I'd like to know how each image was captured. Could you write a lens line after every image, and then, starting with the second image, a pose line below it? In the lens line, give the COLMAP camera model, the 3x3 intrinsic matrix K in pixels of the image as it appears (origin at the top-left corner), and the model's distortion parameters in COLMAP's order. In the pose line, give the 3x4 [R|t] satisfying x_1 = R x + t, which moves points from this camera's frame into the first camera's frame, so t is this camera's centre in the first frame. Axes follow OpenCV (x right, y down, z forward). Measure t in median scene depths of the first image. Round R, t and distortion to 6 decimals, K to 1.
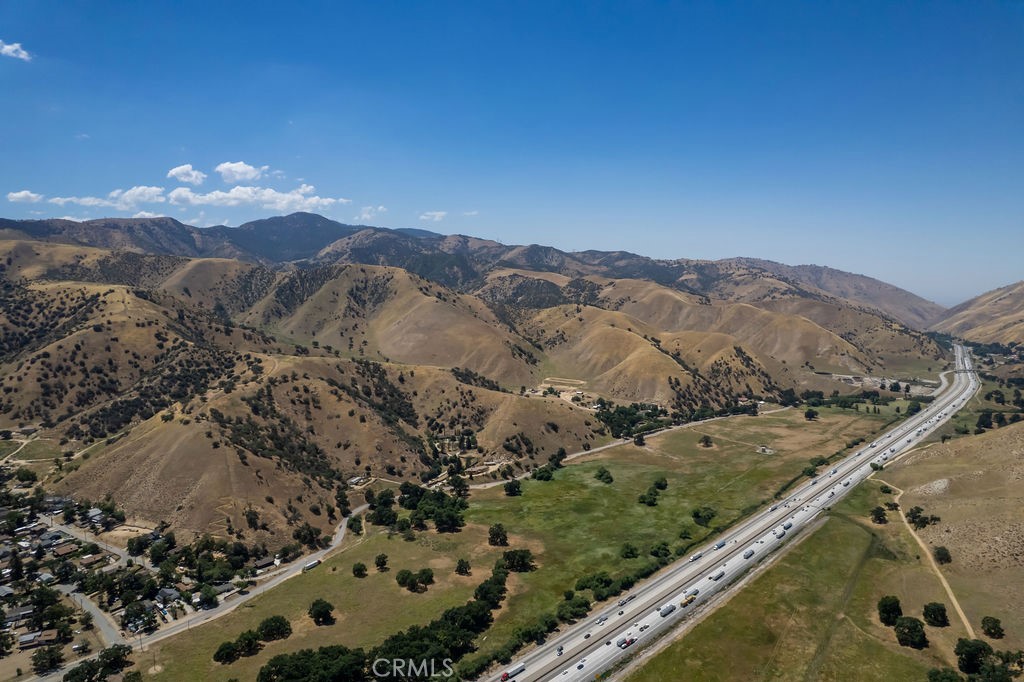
lens RADIAL K [[654.5, 0, 520.3], [0, 654.5, 345.3], [0, 0, 1]] dist [-0.076861, 0.066769]
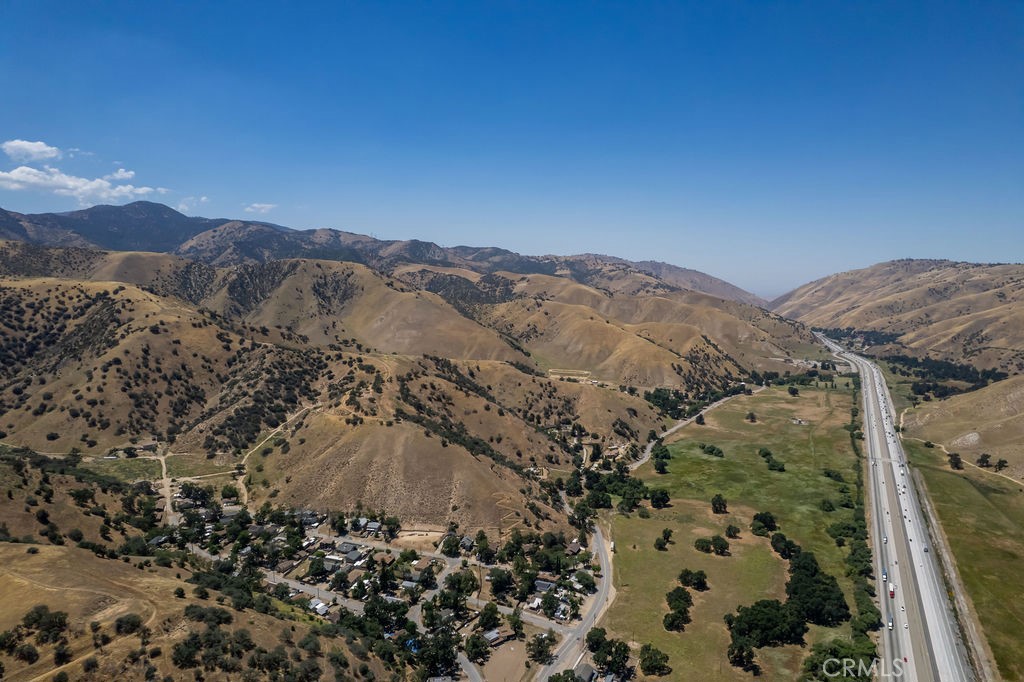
lens RADIAL K [[654.5, 0, 520.1], [0, 654.5, 346.4], [0, 0, 1]] dist [-0.076861, 0.066769]
pose [[0.964519, -0.029000, 0.262417, -0.408591], [0.026797, 0.999569, 0.011971, -0.001051], [-0.262651, -0.004514, 0.964880, 0.010661]]
